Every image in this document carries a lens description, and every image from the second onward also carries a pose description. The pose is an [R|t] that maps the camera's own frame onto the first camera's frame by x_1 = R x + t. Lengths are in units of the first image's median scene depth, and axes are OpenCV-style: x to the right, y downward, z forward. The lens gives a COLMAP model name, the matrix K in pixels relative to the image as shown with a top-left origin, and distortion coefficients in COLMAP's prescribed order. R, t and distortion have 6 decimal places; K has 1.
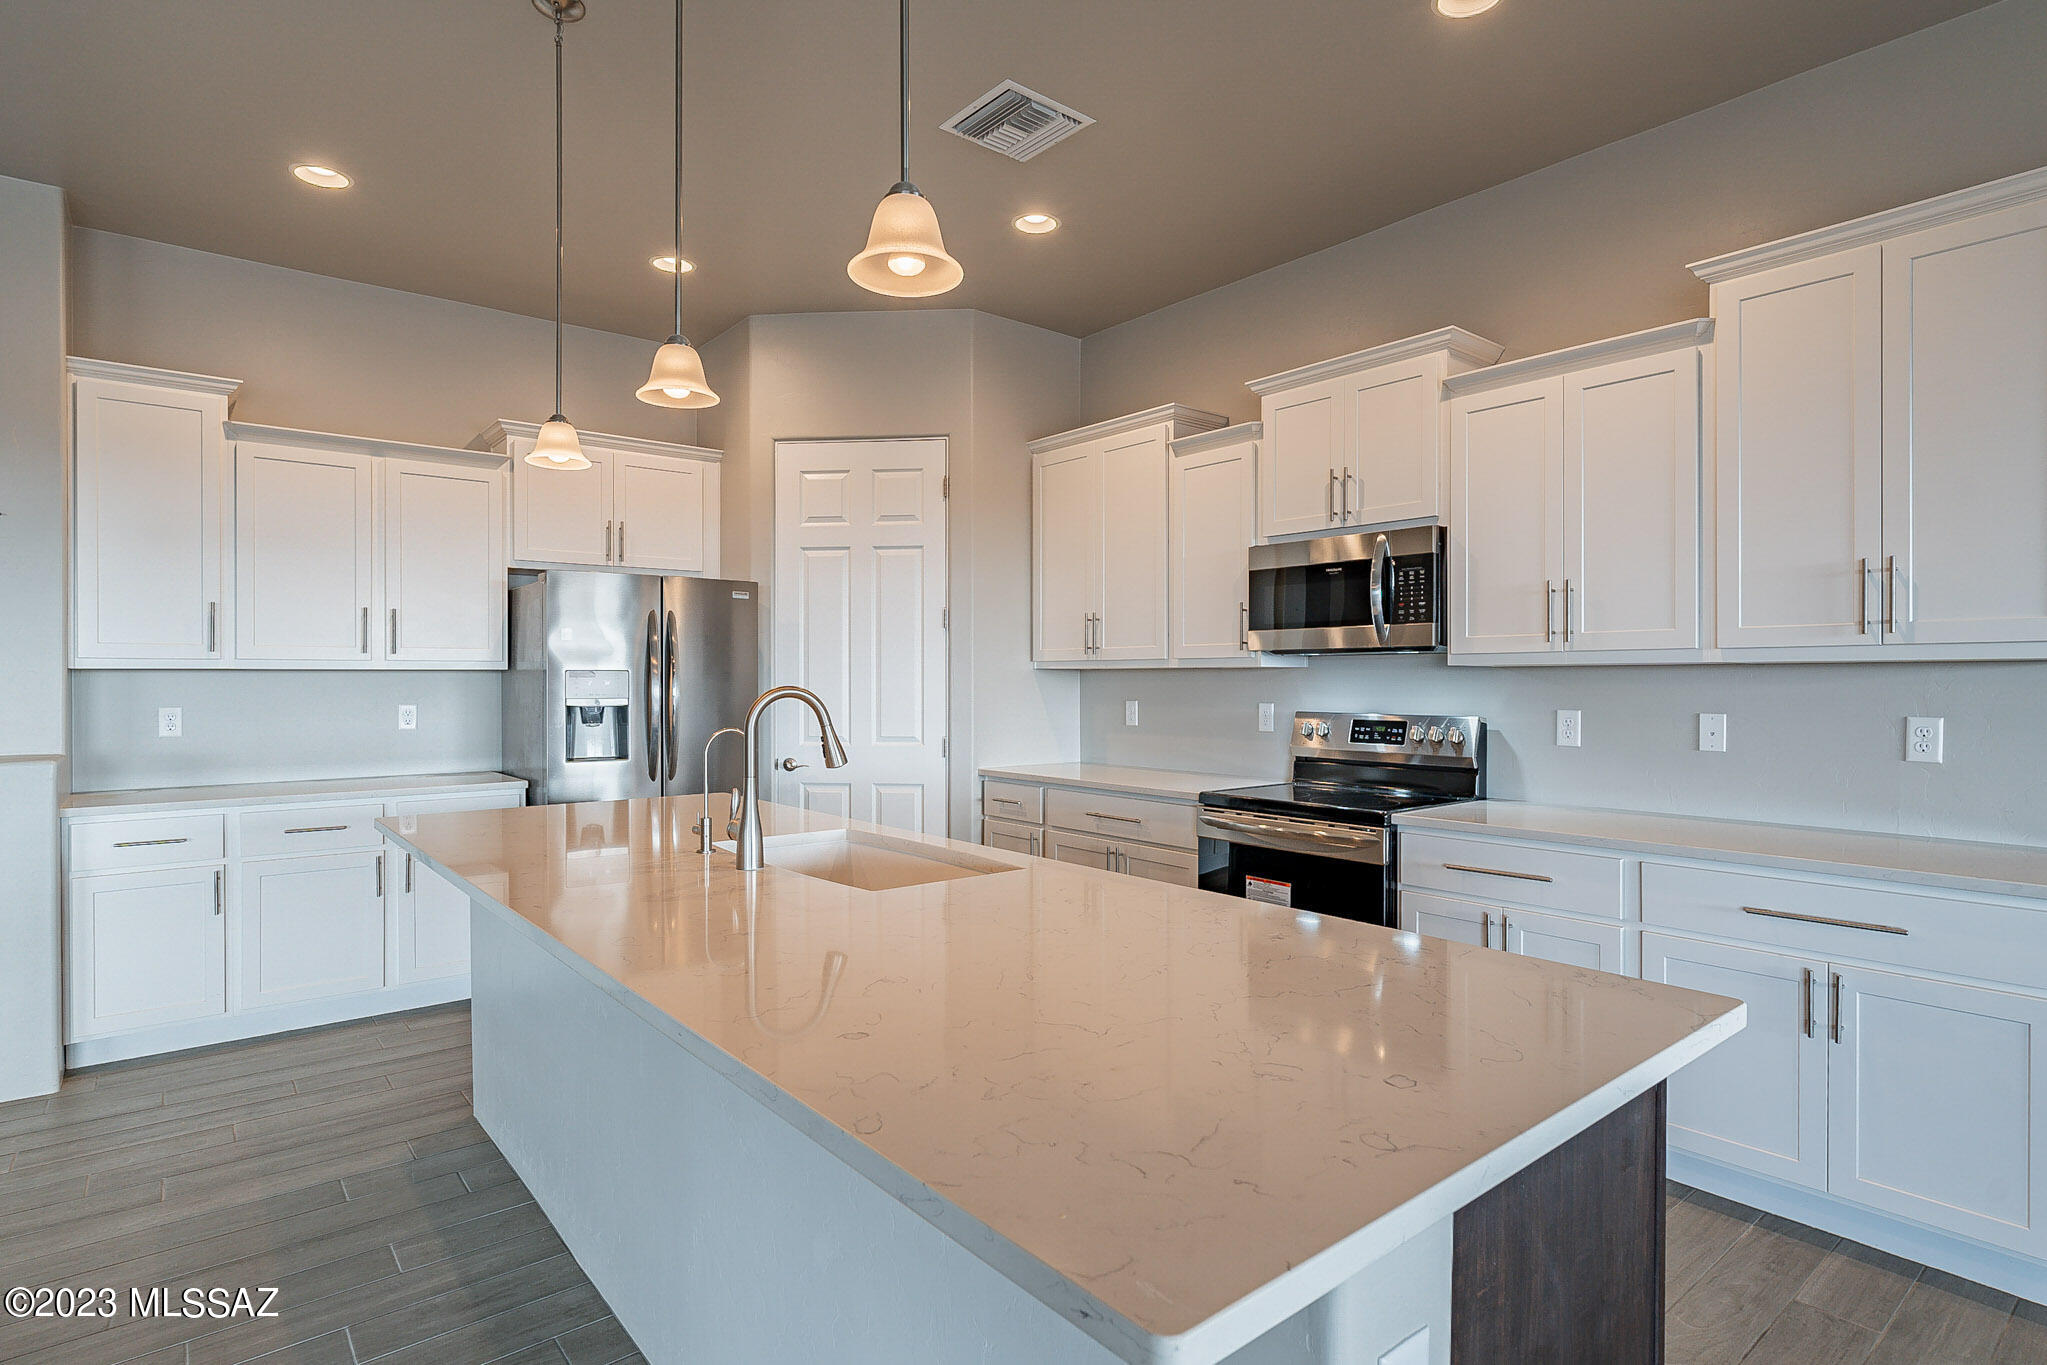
lens RADIAL K [[1046.0, 0, 1023.9], [0, 1046.0, 680.3], [0, 0, 1]] dist [-0.006750, -0.001511]
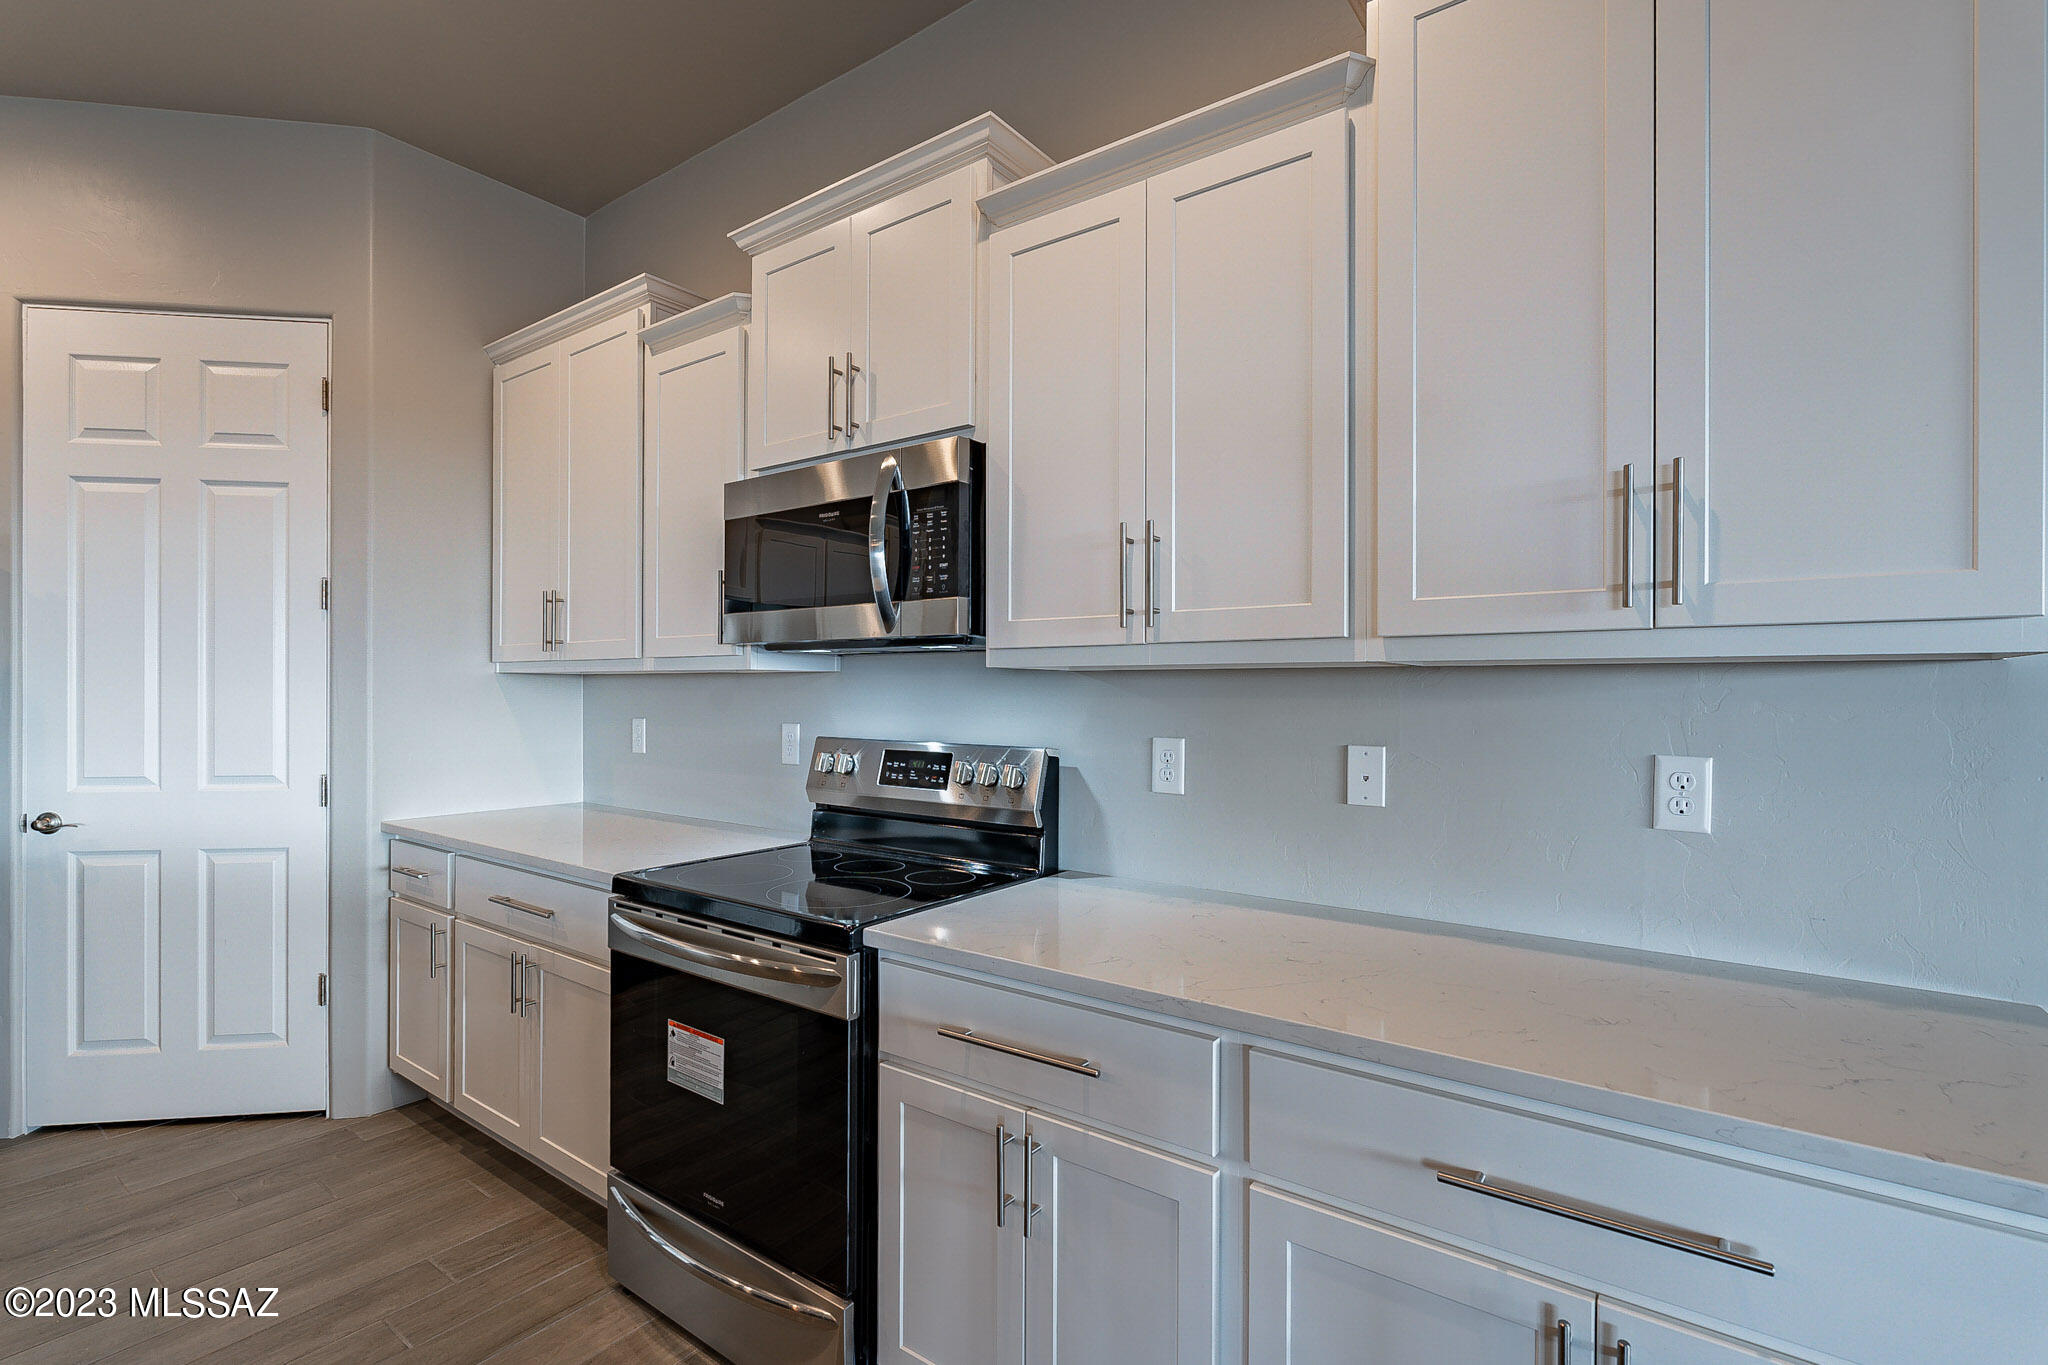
lens RADIAL K [[937.3, 0, 1026.8], [0, 937.3, 689.4], [0, 0, 1]] dist [-0.009164, 0.001612]
pose [[0.968716, 0.002981, 0.248155, 0.260532], [-0.003019, 0.999995, -0.000228, -0.001127], [-0.248155, -0.000528, 0.968720, 0.407458]]
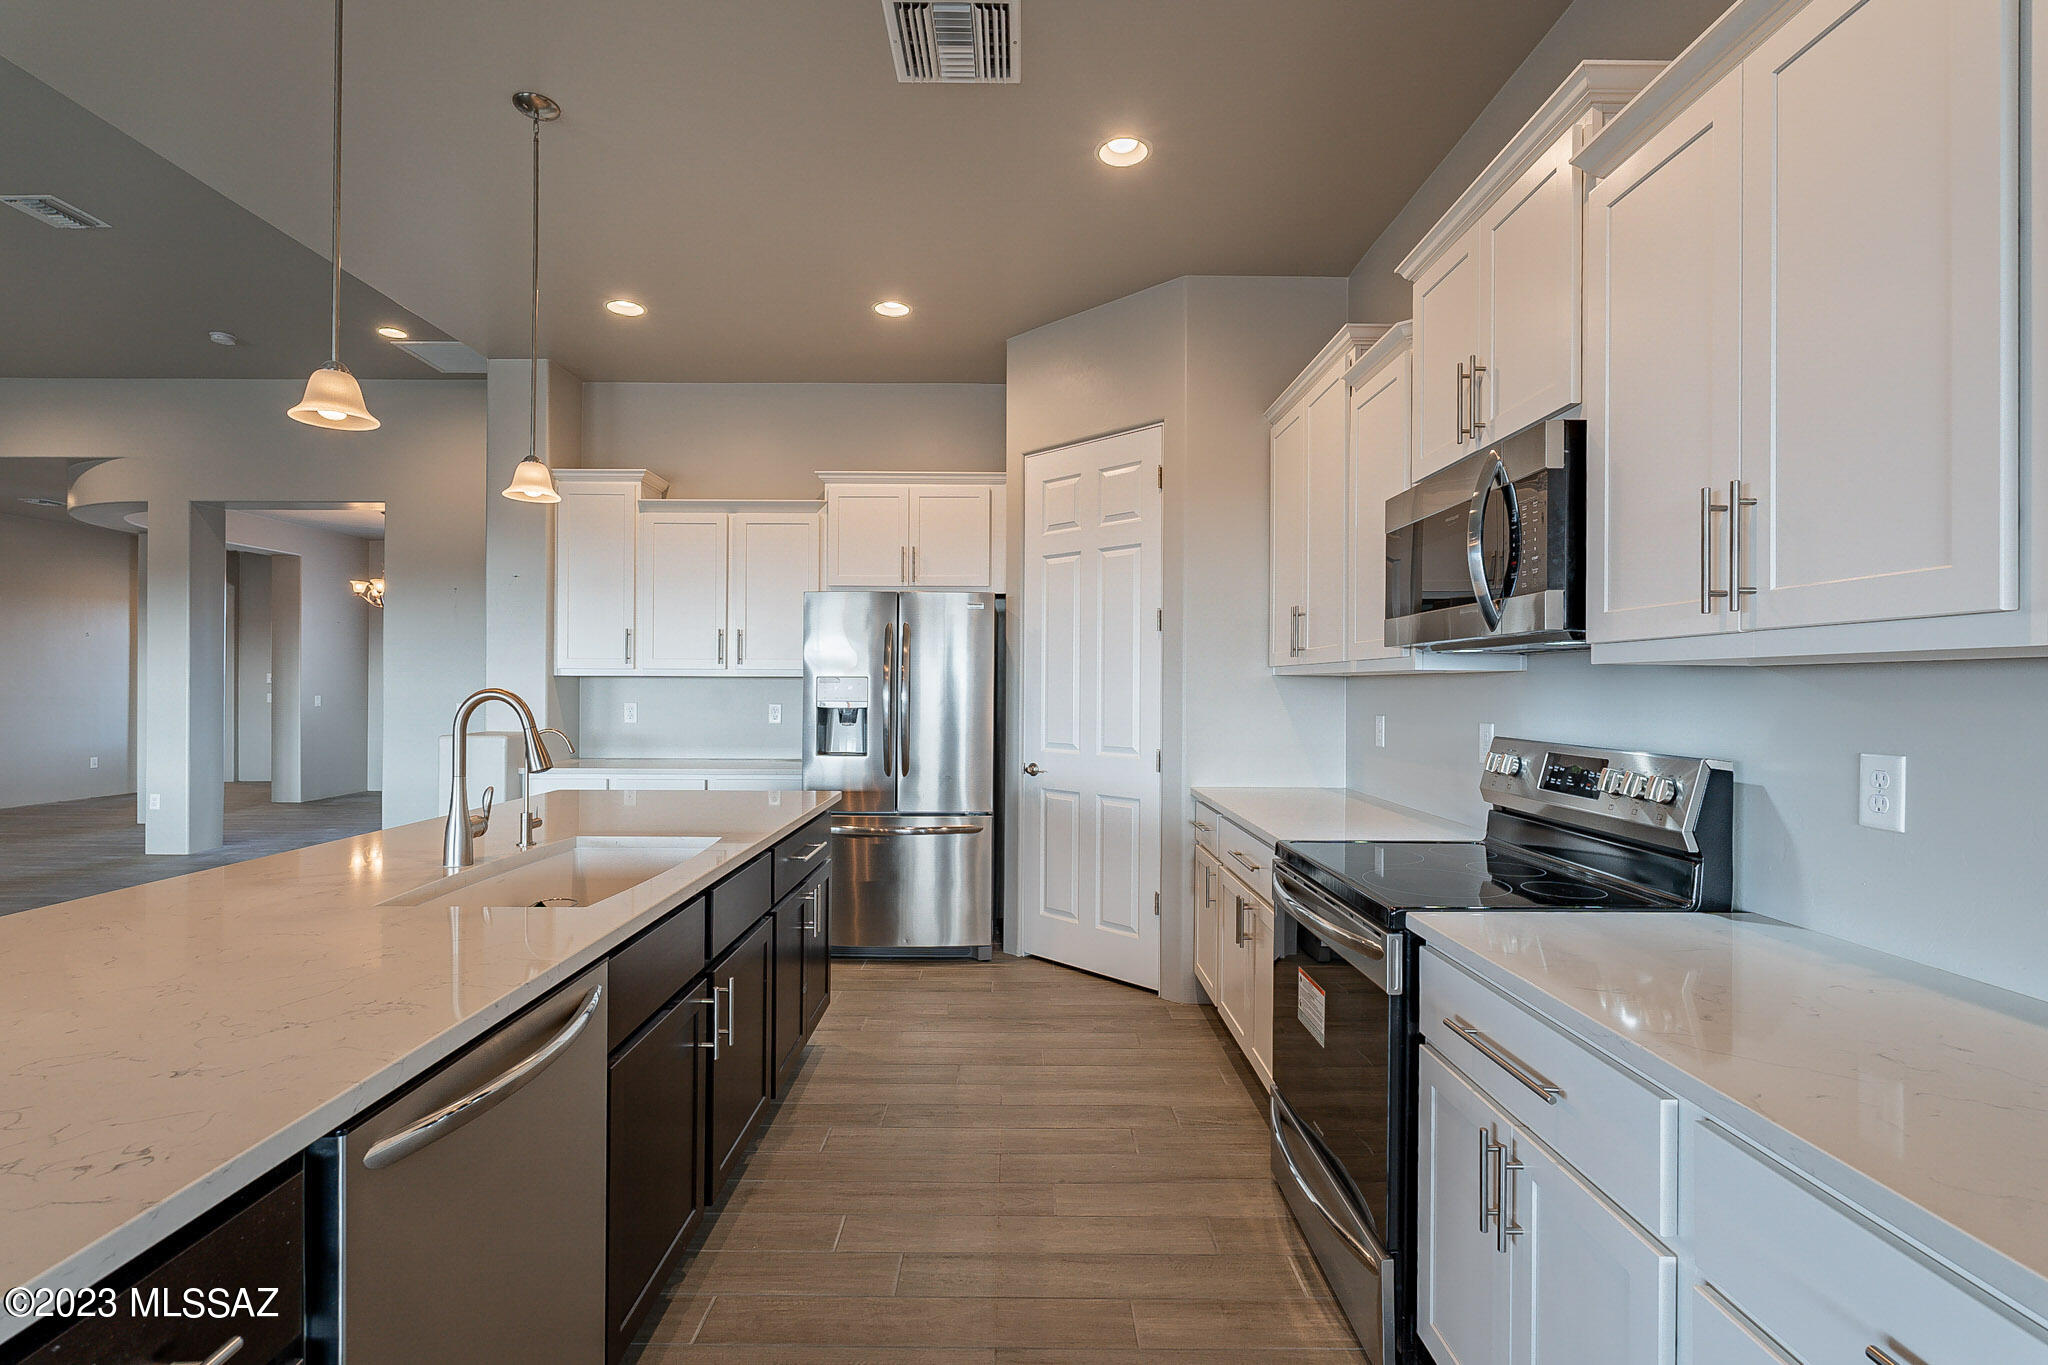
lens RADIAL K [[919.7, 0, 1021.7], [0, 919.7, 684.6], [0, 0, 1]] dist [-0.014824, -0.000663]
pose [[0.775706, 0.003660, -0.631084, 0.427999], [-0.007217, 0.999969, -0.003071, 0.000504], [0.631053, 0.006936, 0.775709, 0.377872]]
